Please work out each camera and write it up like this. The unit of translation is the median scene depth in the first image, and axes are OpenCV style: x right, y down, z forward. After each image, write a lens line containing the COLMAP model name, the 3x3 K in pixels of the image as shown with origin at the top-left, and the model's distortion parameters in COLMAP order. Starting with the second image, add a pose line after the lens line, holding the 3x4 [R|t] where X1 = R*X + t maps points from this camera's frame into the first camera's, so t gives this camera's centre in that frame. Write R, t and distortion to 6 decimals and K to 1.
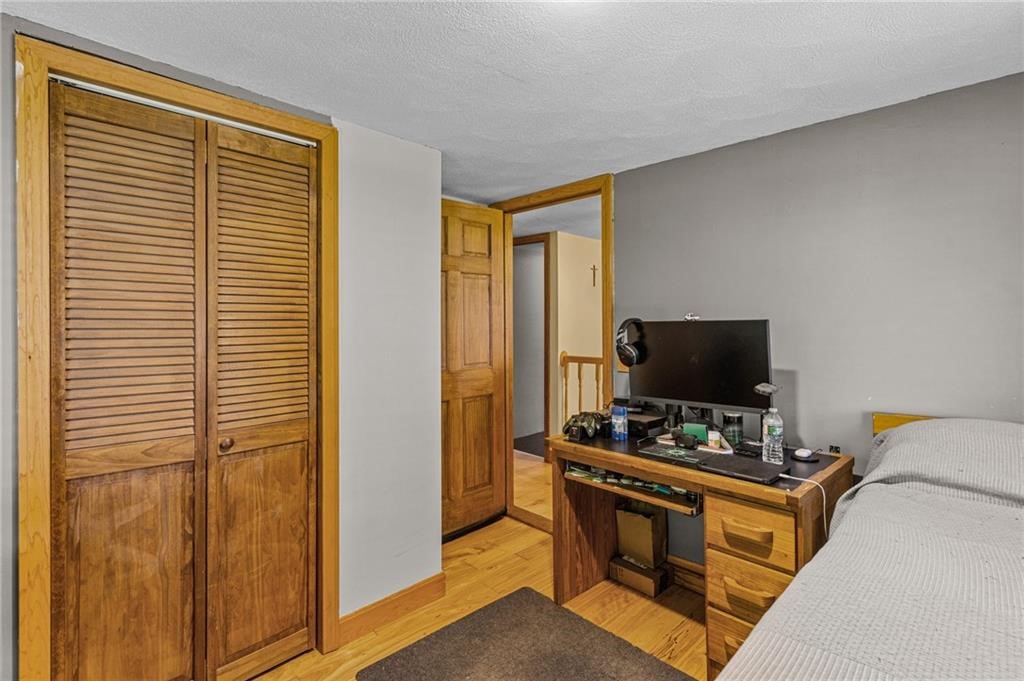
lens RADIAL K [[501.9, 0, 512.7], [0, 501.9, 333.8], [0, 0, 1]] dist [0.001609, 0.000327]
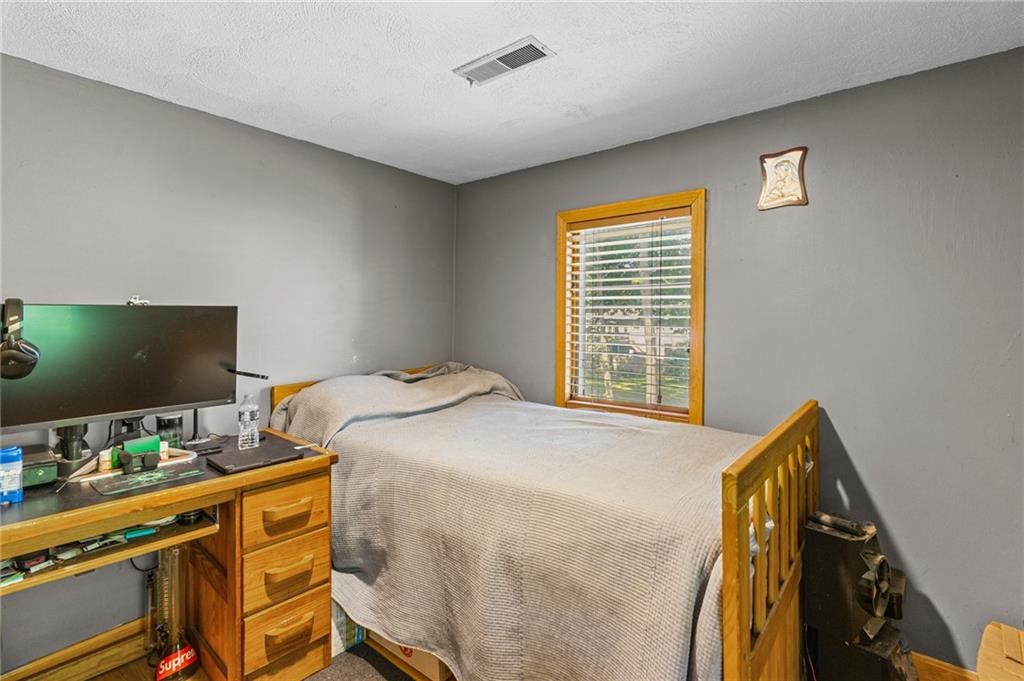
lens RADIAL K [[476.3, 0, 513.6], [0, 476.3, 326.6], [0, 0, 1]] dist [0.001297, 0.000208]
pose [[-0.097995, -0.005516, 0.995172, -0.454537], [0.027538, 0.999587, 0.008252, 0.017564], [-0.994806, 0.028214, -0.097802, 0.520182]]
